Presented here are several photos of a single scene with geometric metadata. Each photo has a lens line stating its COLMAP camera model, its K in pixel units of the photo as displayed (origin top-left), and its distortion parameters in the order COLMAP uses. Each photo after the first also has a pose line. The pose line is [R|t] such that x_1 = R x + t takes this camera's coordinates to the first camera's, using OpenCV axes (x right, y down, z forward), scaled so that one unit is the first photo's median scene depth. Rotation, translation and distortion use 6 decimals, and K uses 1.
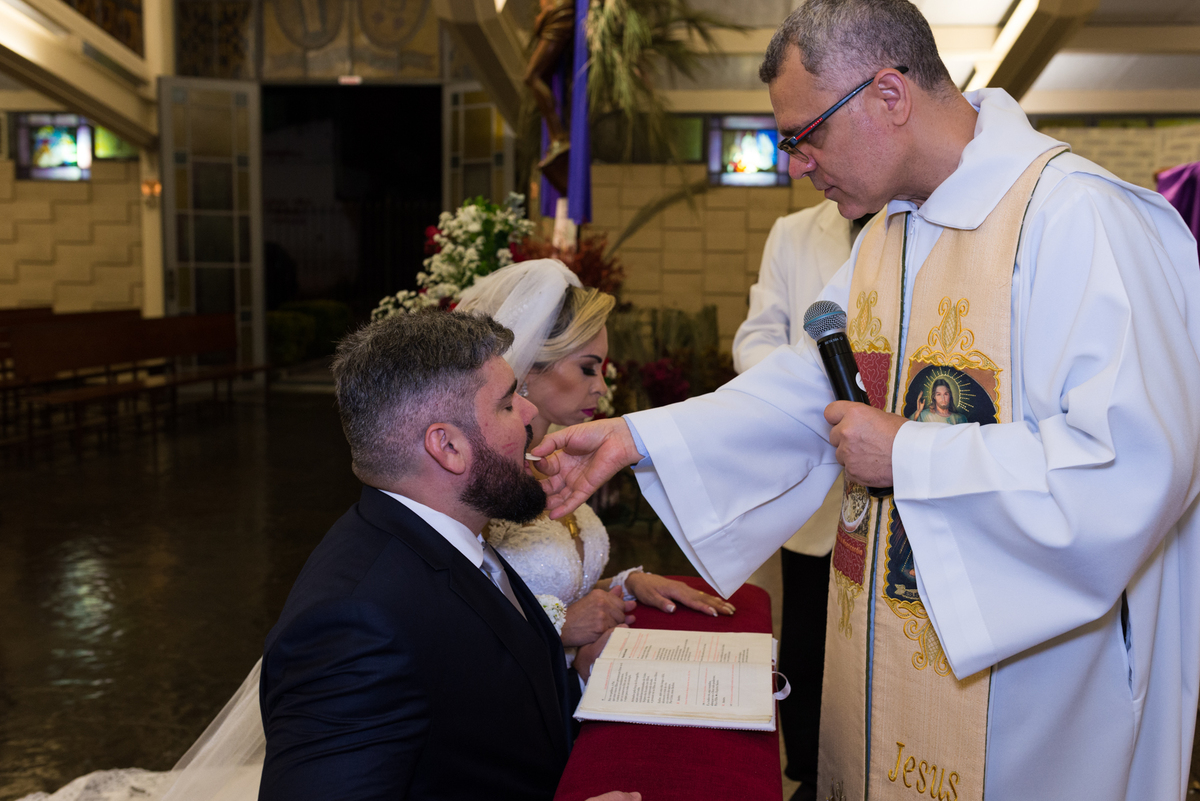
lens RADIAL K [[1137.9, 0, 600.0], [0, 1137.9, 400.5], [0, 0, 1]] dist [0.000697, 0.012087]
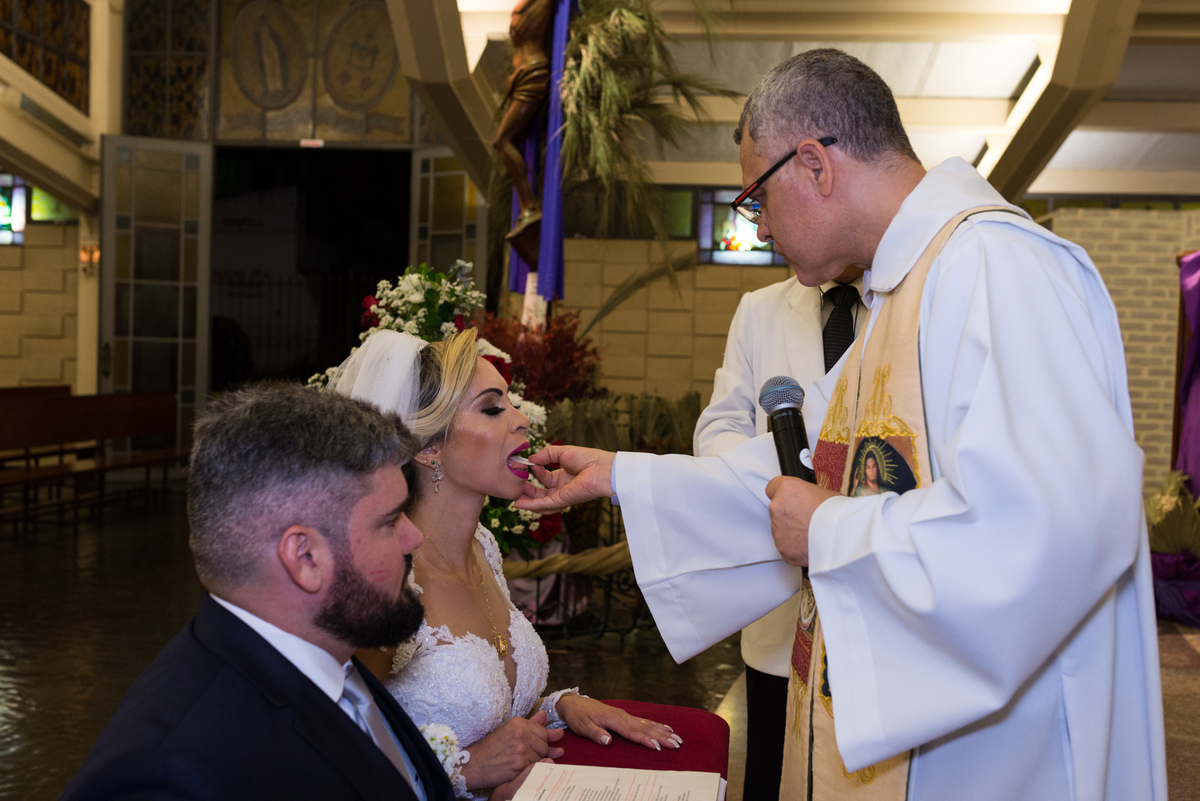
lens RADIAL K [[1242.1, 0, 600.0], [0, 1242.1, 400.5], [0, 0, 1]] dist [0.003978, 0.000250]
pose [[0.999781, 0.018719, 0.009392, 0.009417], [-0.017933, 0.996807, -0.077805, 0.000527], [-0.010819, 0.077619, 0.996924, 0.011977]]
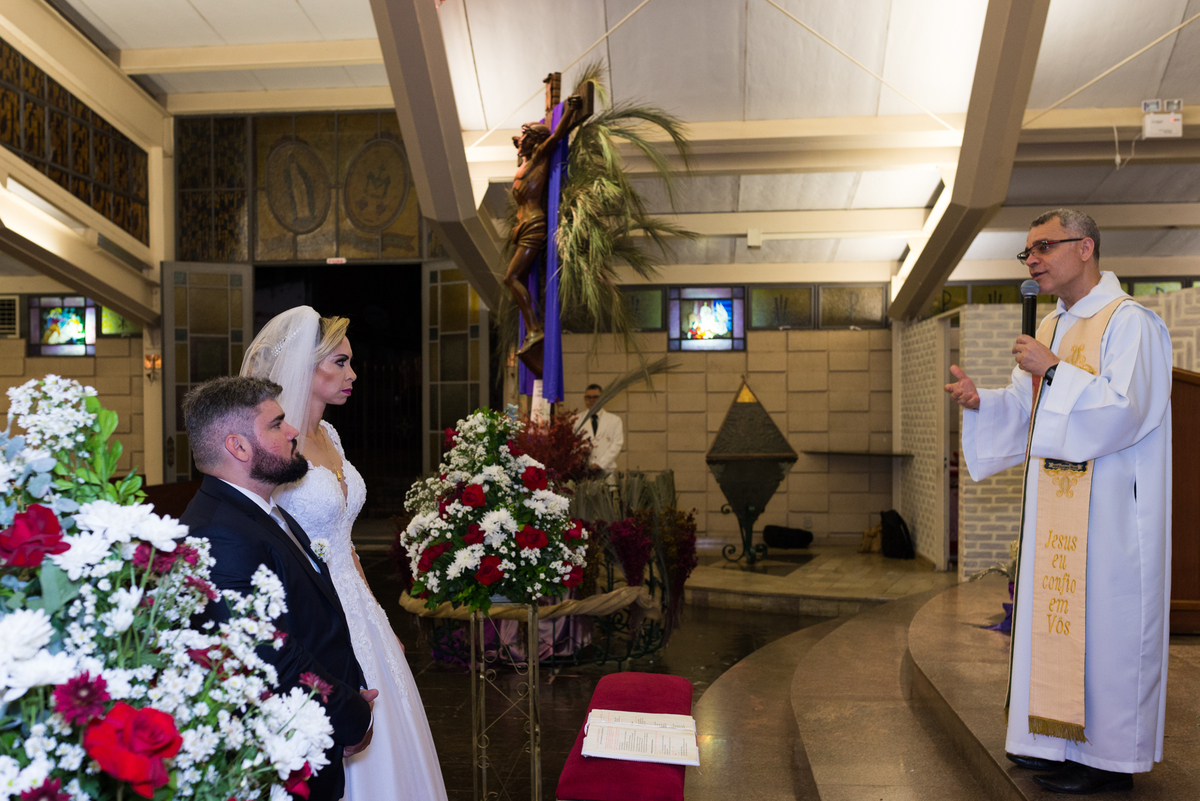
lens RADIAL K [[1225.1, 0, 541.4], [0, 1225.1, 440.3], [0, 0, 1]] dist [-0.003439, -0.003143]
pose [[0.999649, -0.016981, -0.020348, -0.003571], [0.015062, 0.995734, -0.091038, -0.001999], [0.021807, 0.090699, 0.995640, -0.162716]]
